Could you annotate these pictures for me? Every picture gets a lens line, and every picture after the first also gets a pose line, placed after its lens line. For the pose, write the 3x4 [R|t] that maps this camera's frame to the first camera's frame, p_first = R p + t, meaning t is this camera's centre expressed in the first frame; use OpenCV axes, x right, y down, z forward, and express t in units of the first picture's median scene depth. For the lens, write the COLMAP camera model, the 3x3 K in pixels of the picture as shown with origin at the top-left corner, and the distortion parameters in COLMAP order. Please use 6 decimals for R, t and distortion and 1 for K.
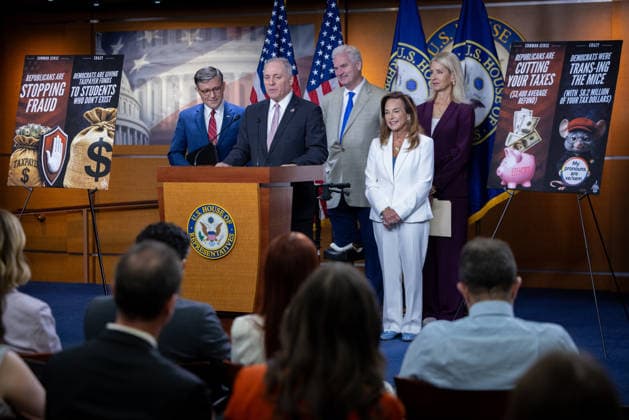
lens RADIAL K [[1444.2, 0, 314.5], [0, 1444.2, 210.0], [0, 0, 1]] dist [-0.037559, -0.365632]
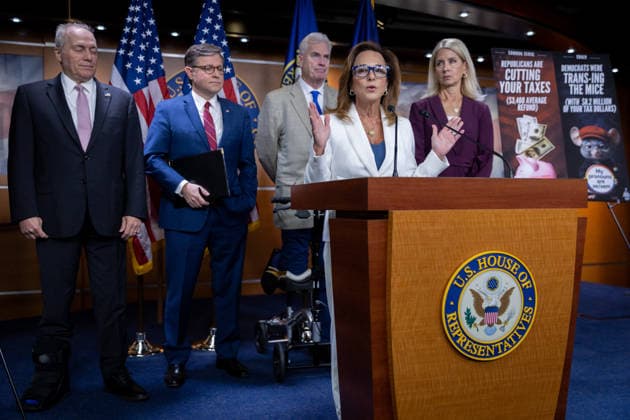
lens RADIAL K [[608.6, 0, 315.0], [0, 608.6, 210.0], [0, 0, 1]] dist [0.008343, 0.005419]
pose [[0.713106, -0.007231, 0.701019, -0.218414], [0.038023, 0.998874, -0.028375, -0.001384], [-0.700025, 0.046889, 0.712578, 0.744763]]
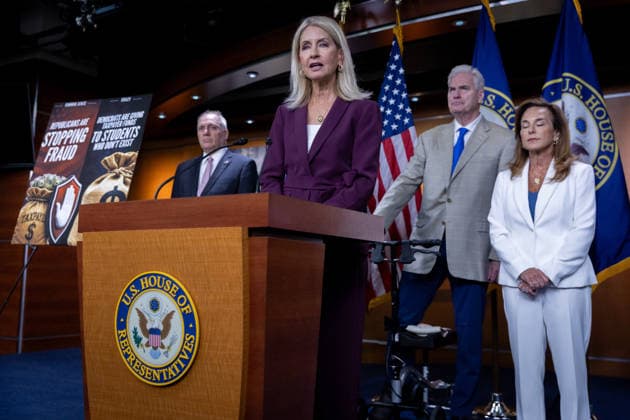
lens RADIAL K [[631.1, 0, 315.0], [0, 631.1, 210.0], [0, 0, 1]] dist [0.035668, 0.003976]
pose [[0.994918, 0.010232, -0.100166, 0.003039], [-0.025502, 0.987993, -0.152379, 0.016369], [0.097405, 0.154159, 0.983233, 0.659010]]
